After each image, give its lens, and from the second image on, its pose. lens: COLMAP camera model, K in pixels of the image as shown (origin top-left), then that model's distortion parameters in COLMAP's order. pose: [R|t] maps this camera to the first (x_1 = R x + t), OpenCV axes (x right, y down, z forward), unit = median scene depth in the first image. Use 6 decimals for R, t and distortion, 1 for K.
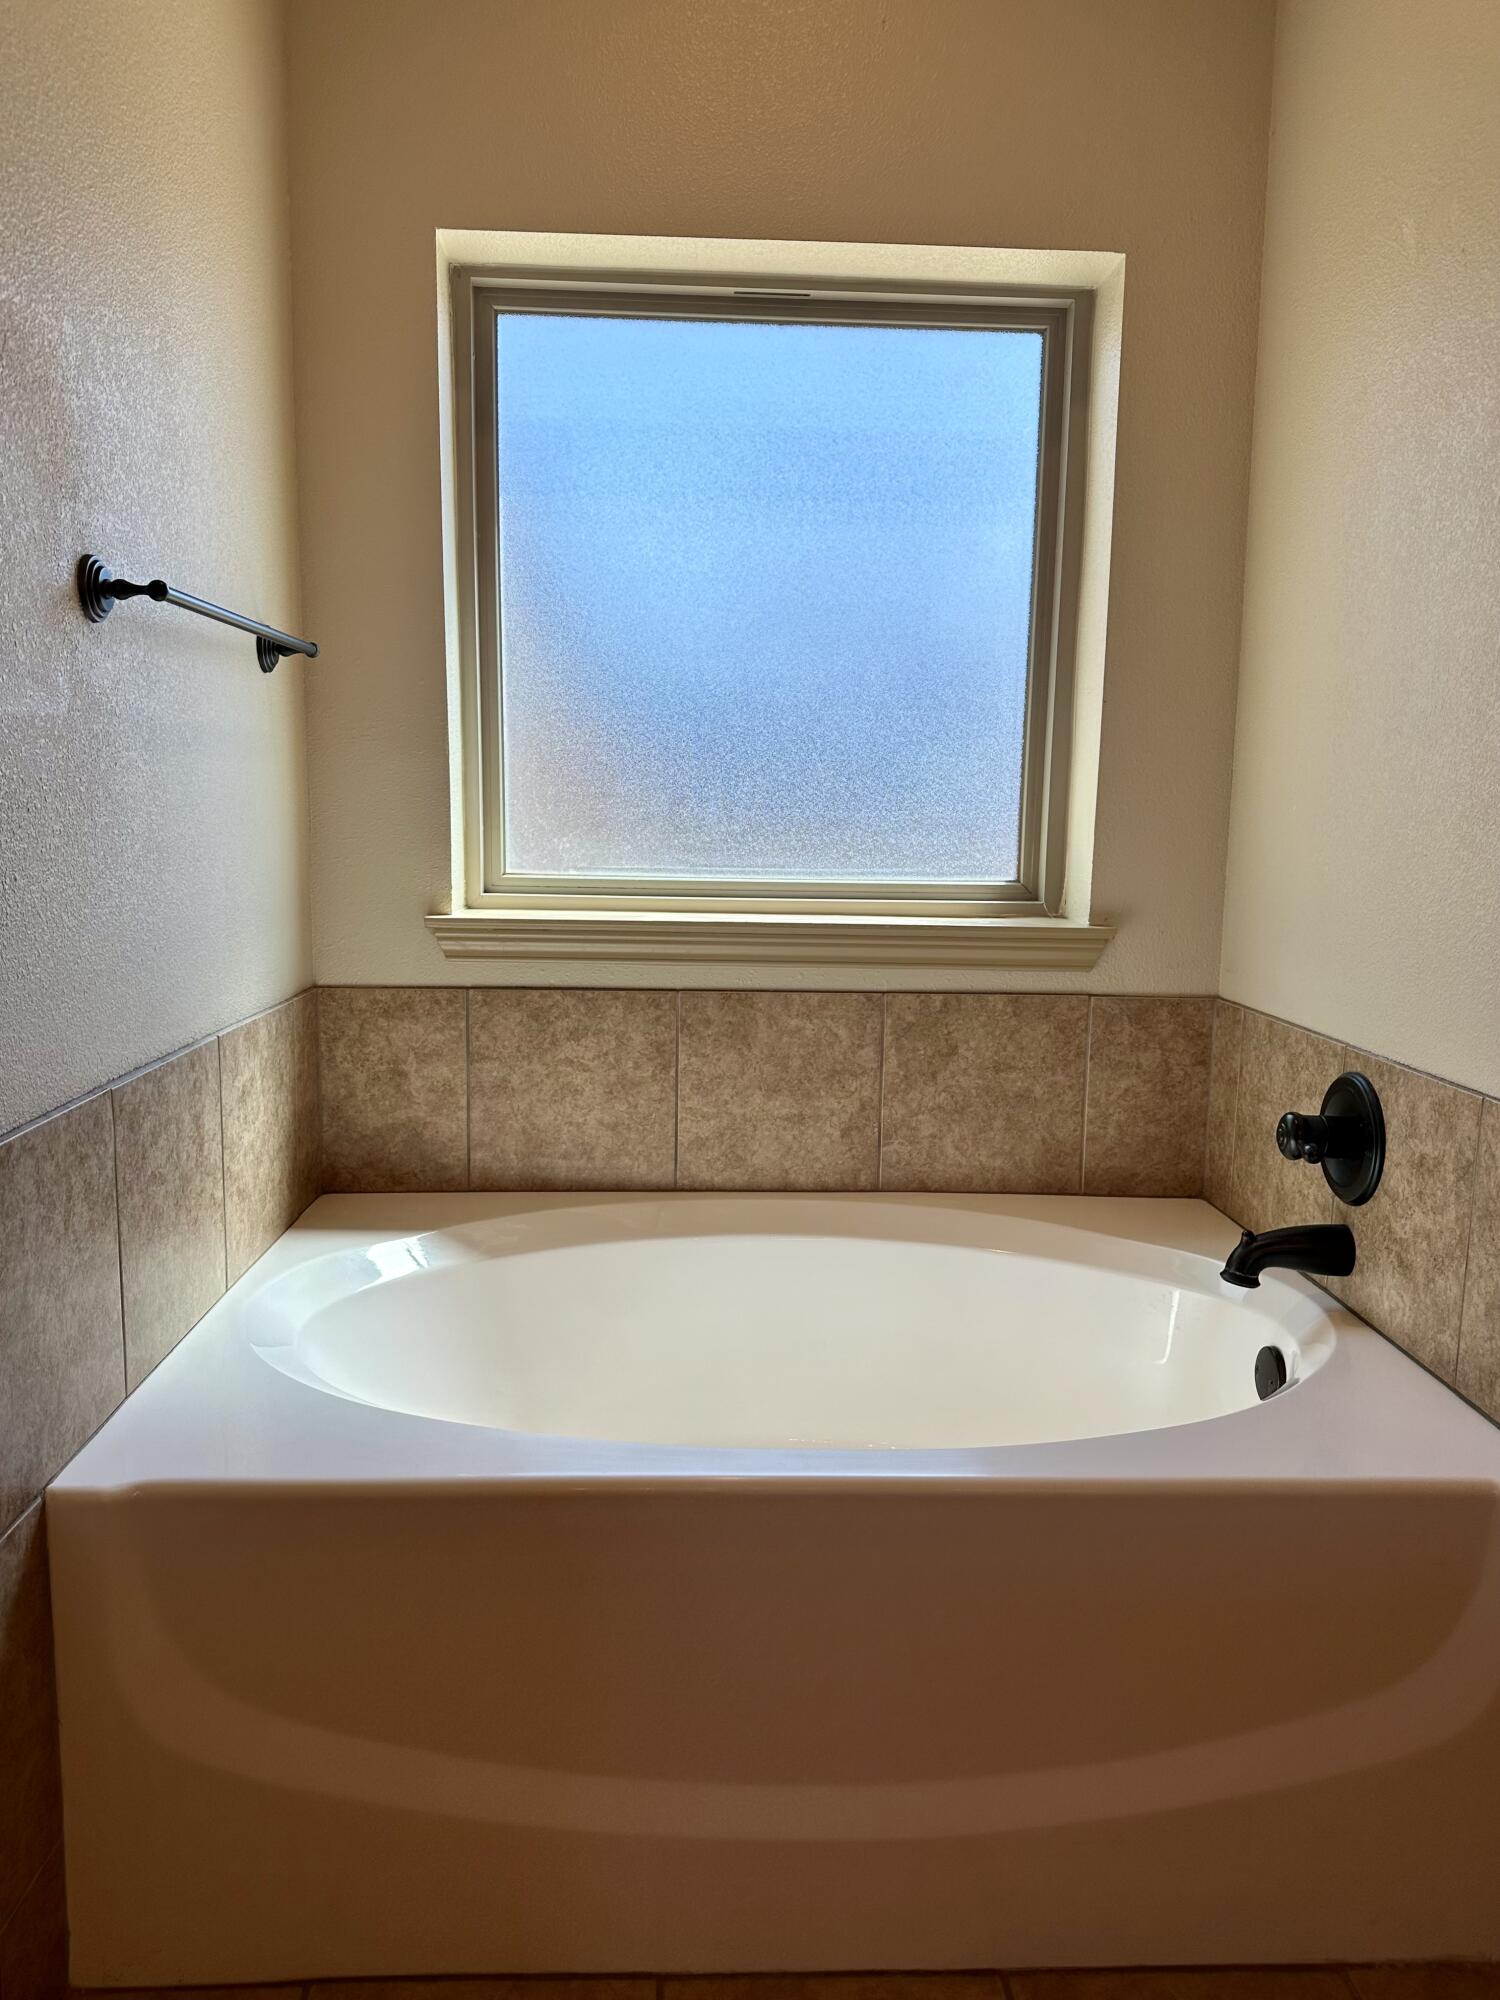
lens RADIAL K [[1424.6, 0, 751.9], [0, 1424.6, 1003.1], [0, 0, 1]] dist [0.076065, -0.105251]
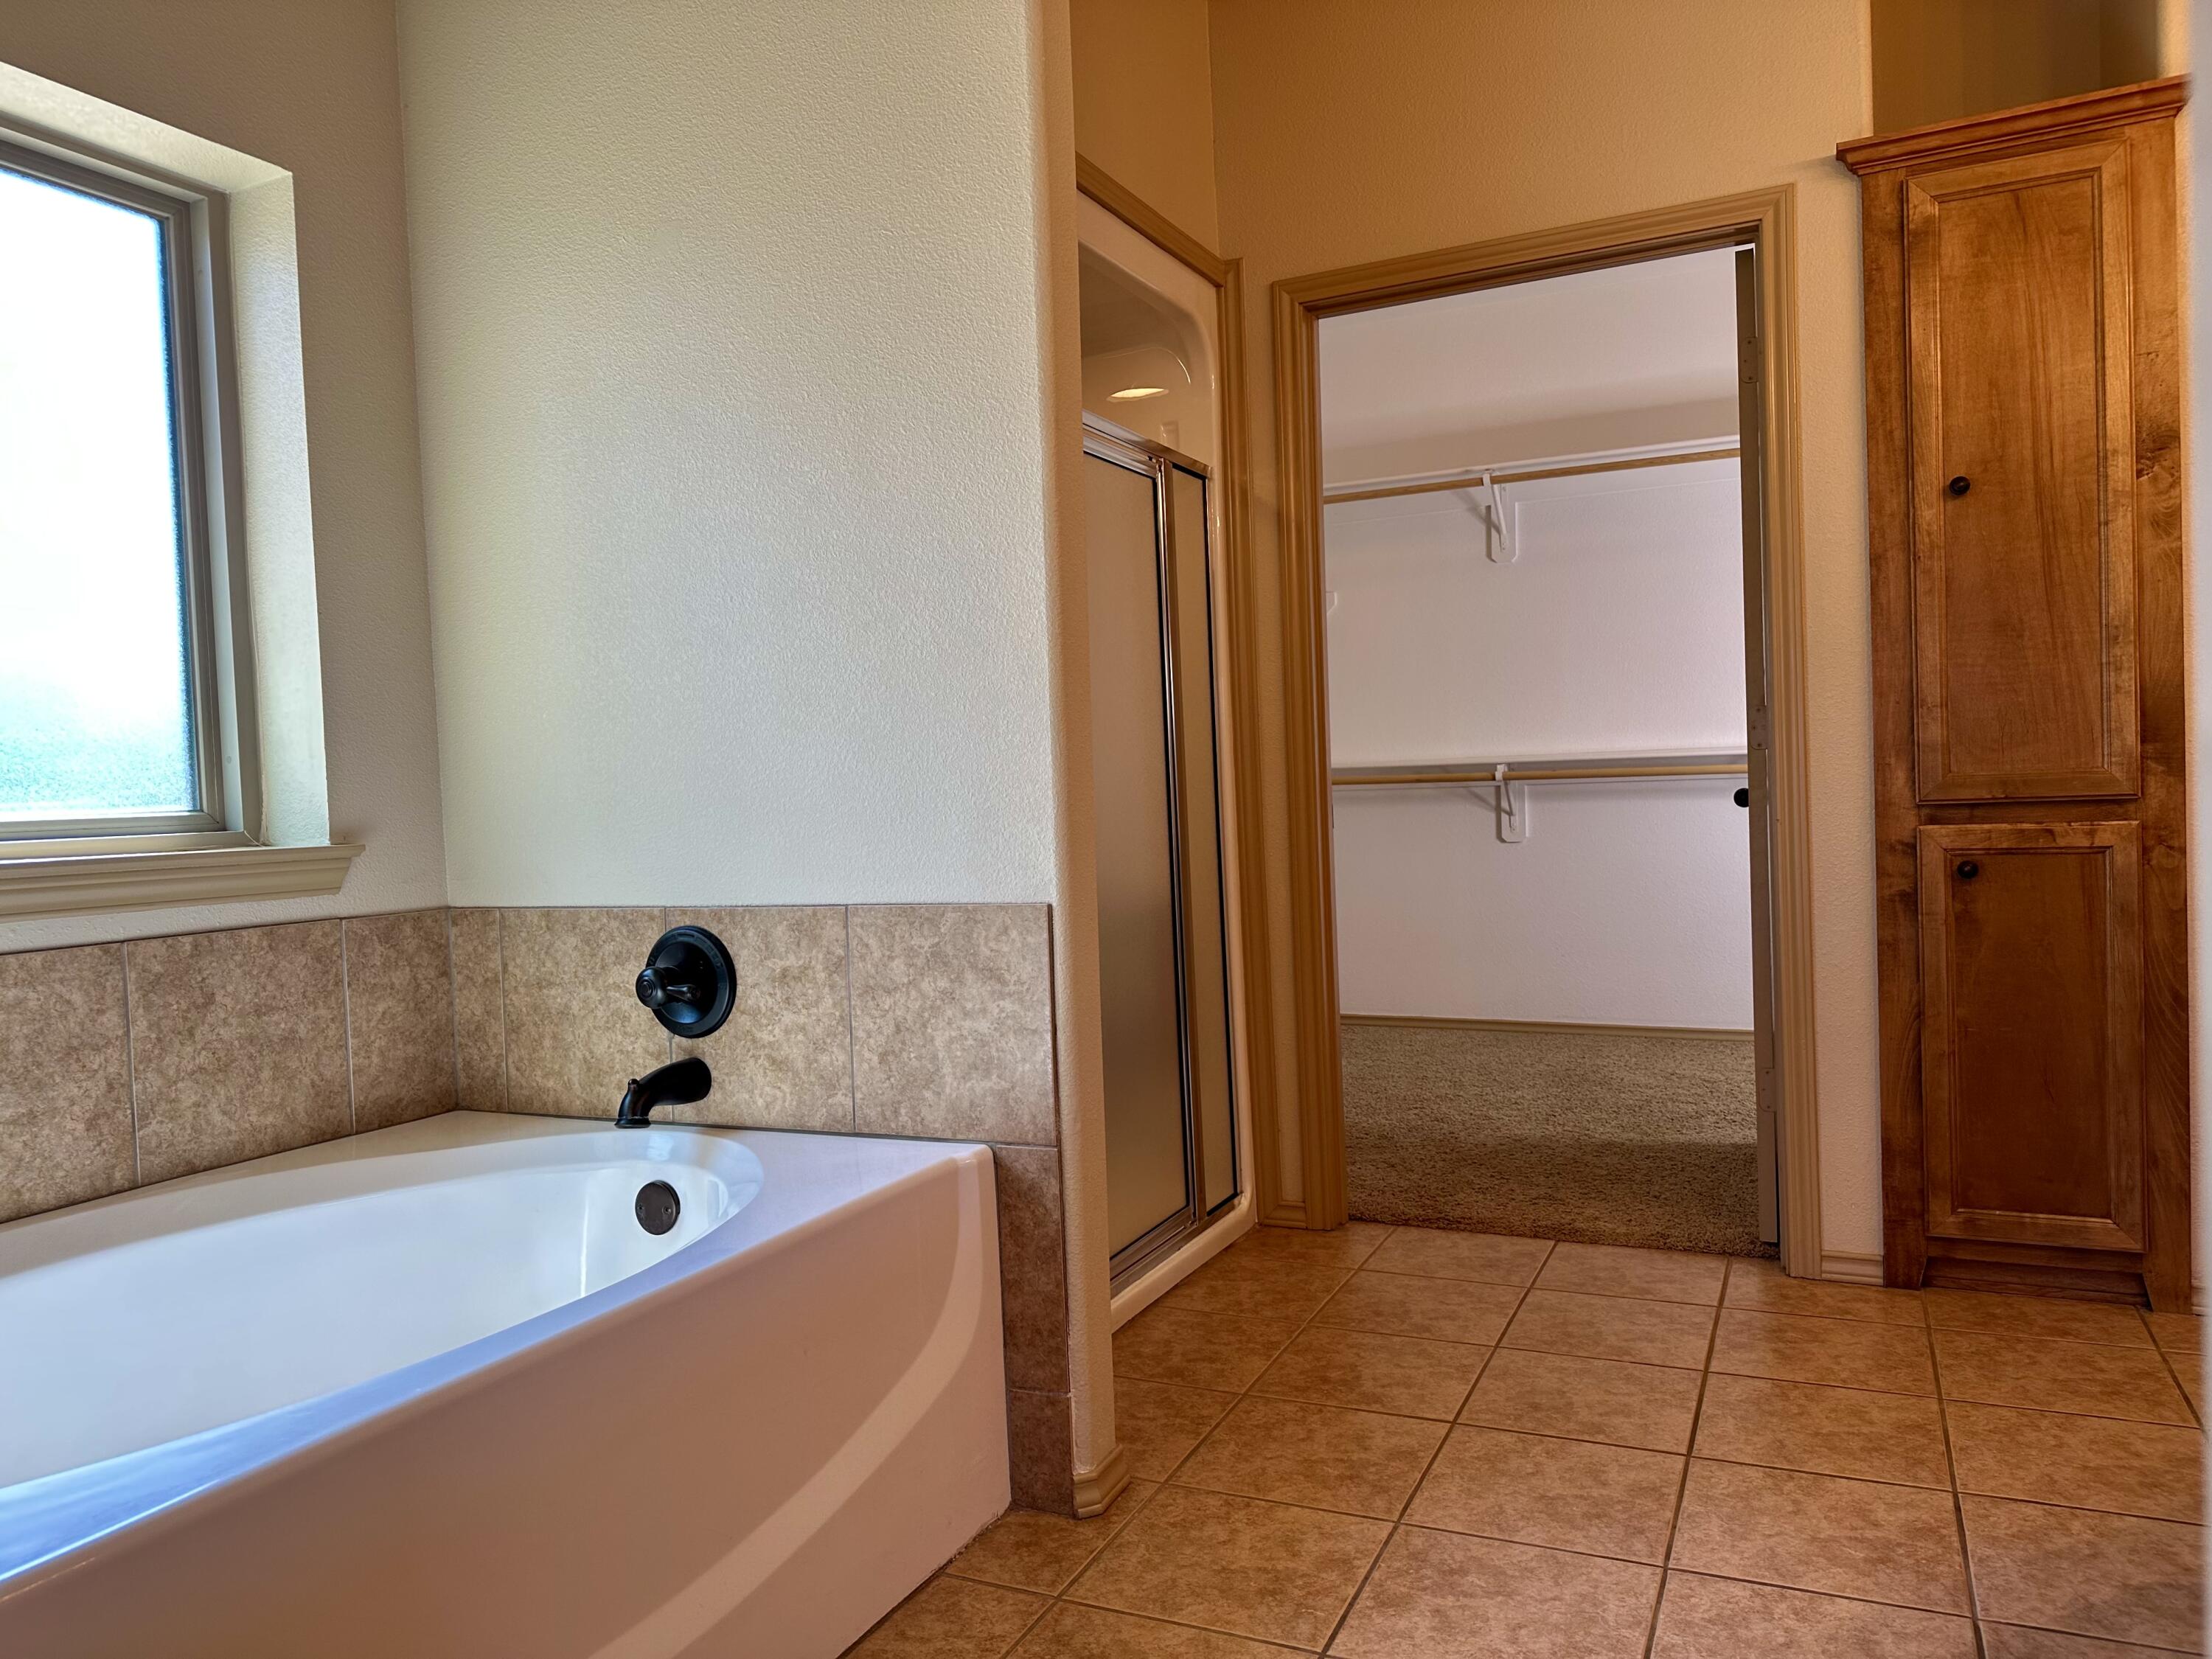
lens RADIAL K [[1567.4, 0, 1113.1], [0, 1567.4, 842.0], [0, 0, 1]] dist [0.002623, 0.000209]
pose [[0.440304, -0.064084, 0.895559, -0.460485], [0.172912, 0.984830, -0.014541, 0.047777], [-0.881041, 0.161255, 0.444706, 0.083300]]
